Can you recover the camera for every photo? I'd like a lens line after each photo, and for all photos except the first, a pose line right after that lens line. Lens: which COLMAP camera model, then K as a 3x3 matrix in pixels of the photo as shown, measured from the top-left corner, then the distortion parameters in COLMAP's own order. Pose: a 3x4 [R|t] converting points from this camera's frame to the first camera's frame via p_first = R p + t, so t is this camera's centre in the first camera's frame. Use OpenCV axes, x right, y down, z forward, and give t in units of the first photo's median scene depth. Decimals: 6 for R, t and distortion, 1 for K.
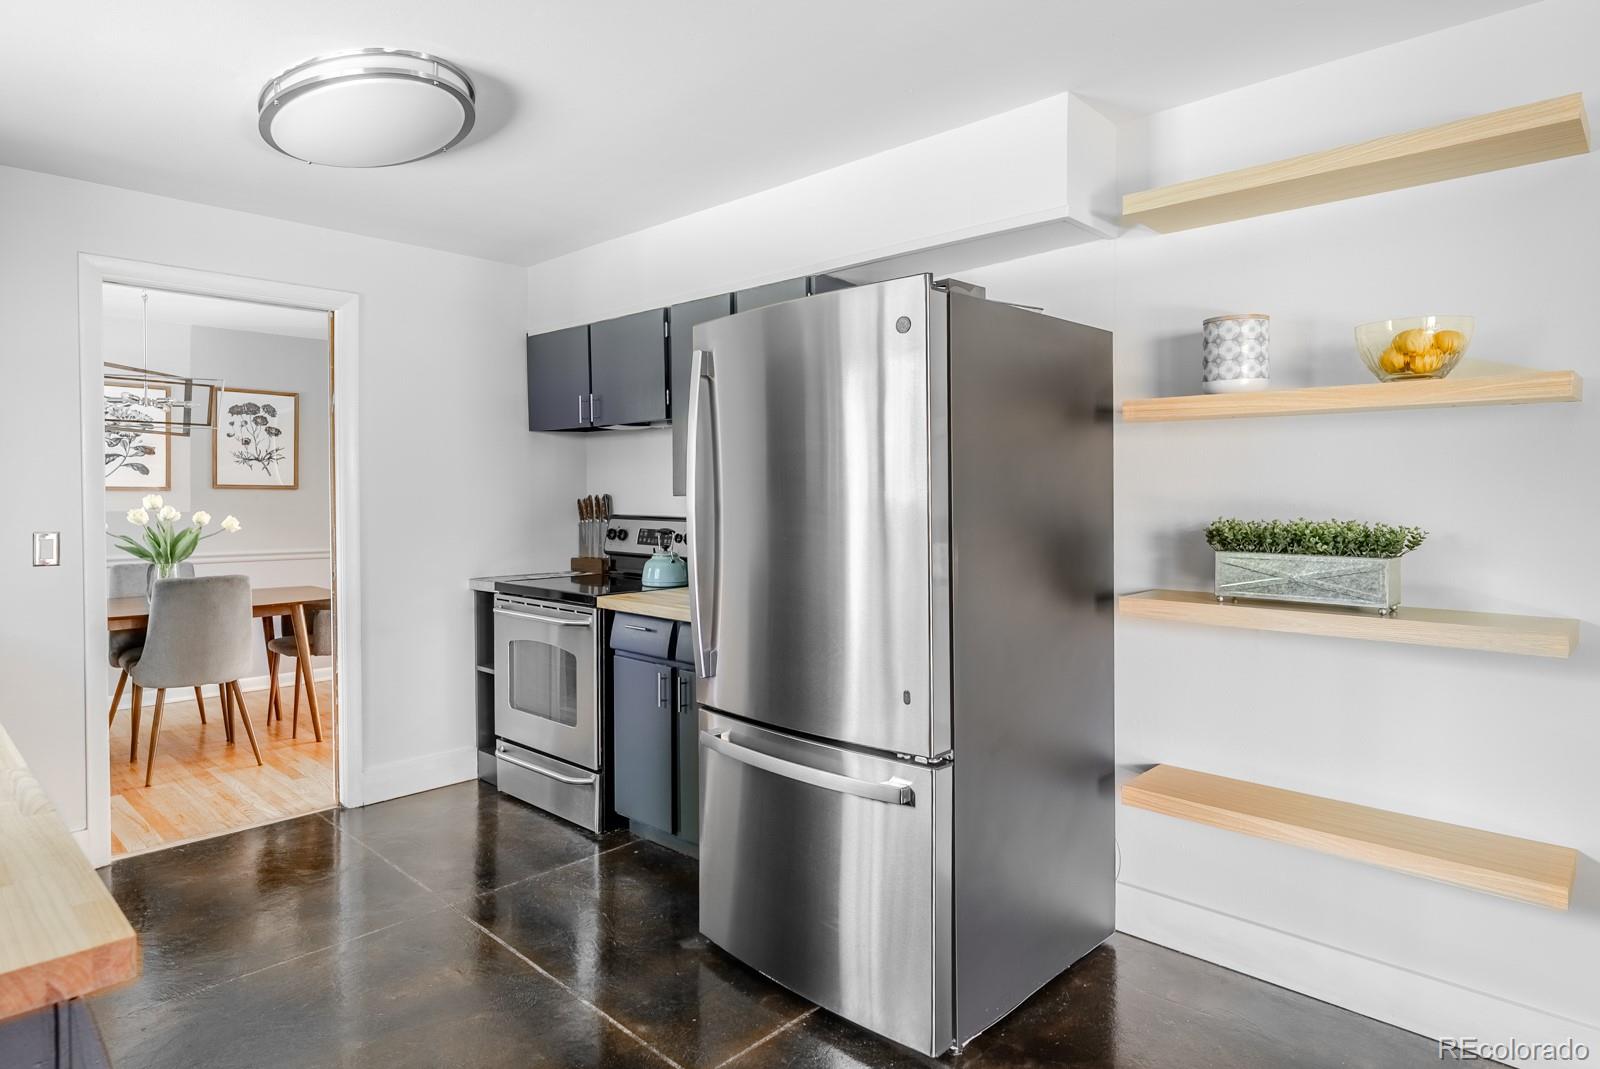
lens RADIAL K [[881.2, 0, 802.5], [0, 881.2, 504.0], [0, 0, 1]] dist [0.002017, -0.000071]
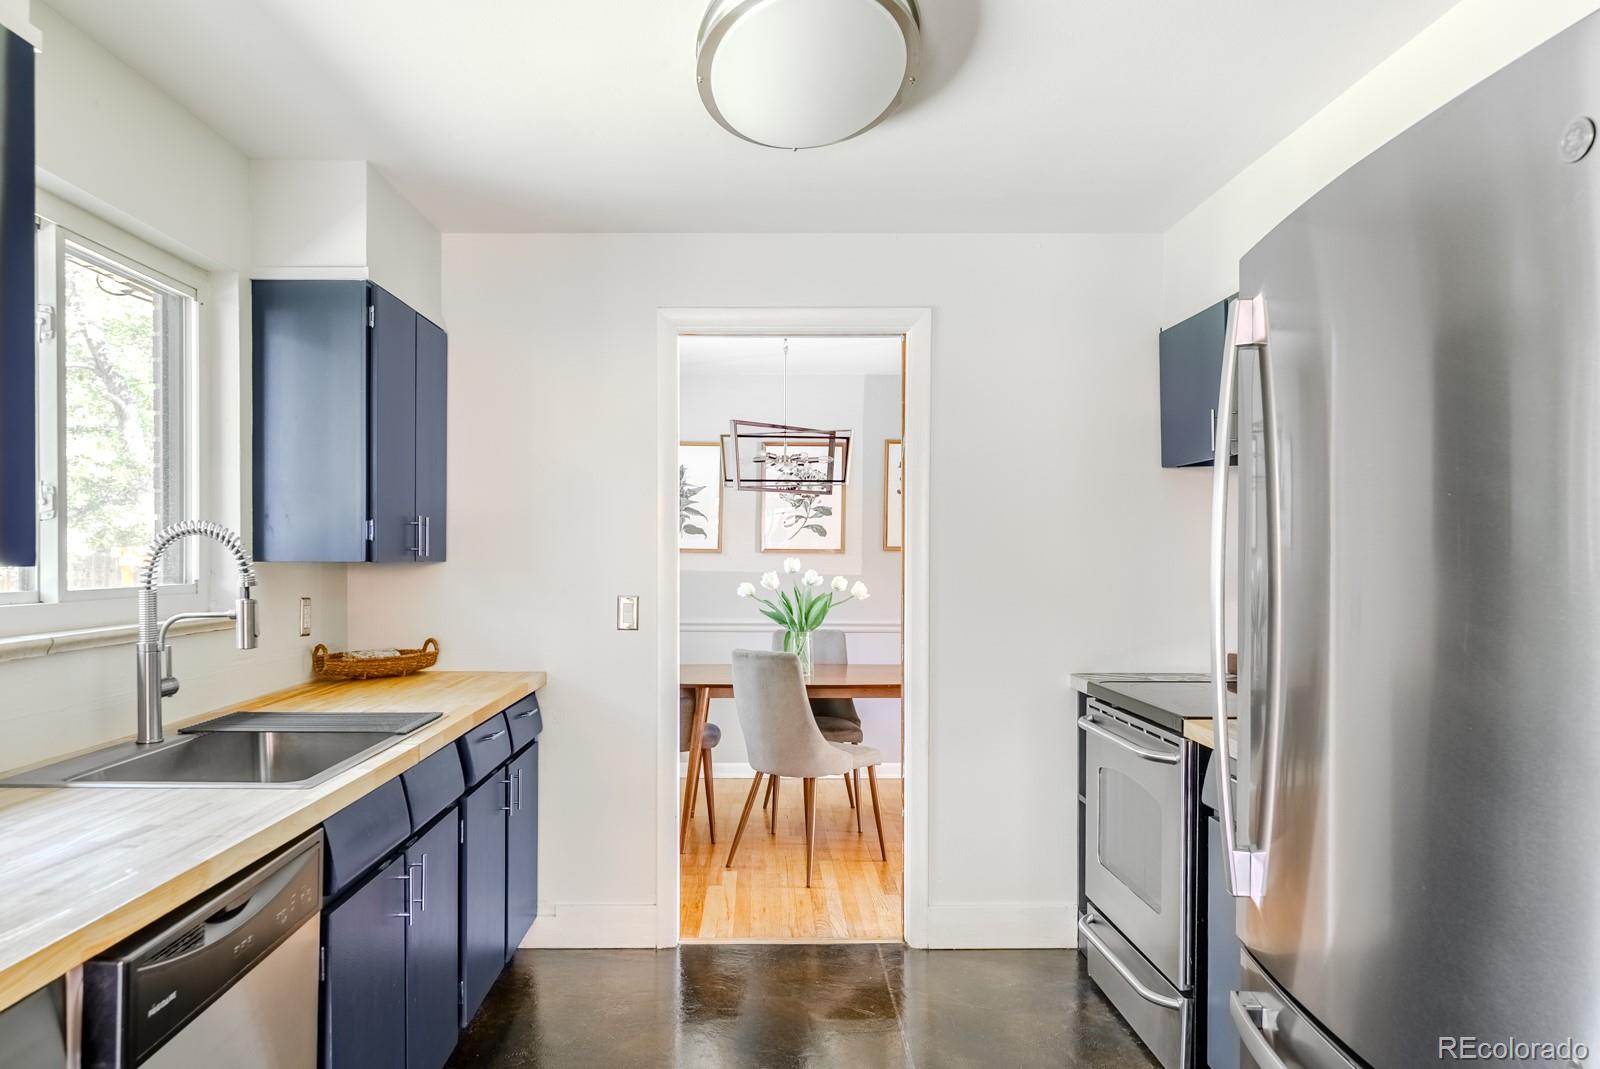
lens RADIAL K [[1090.6, 0, 797.6], [0, 1090.6, 568.5], [0, 0, 1]] dist [-0.005771, -0.000917]
pose [[0.701544, 0.009429, -0.712564, 0.097928], [-0.009205, 0.999949, 0.004170, -0.003868], [0.712567, 0.003633, 0.701595, 0.185792]]
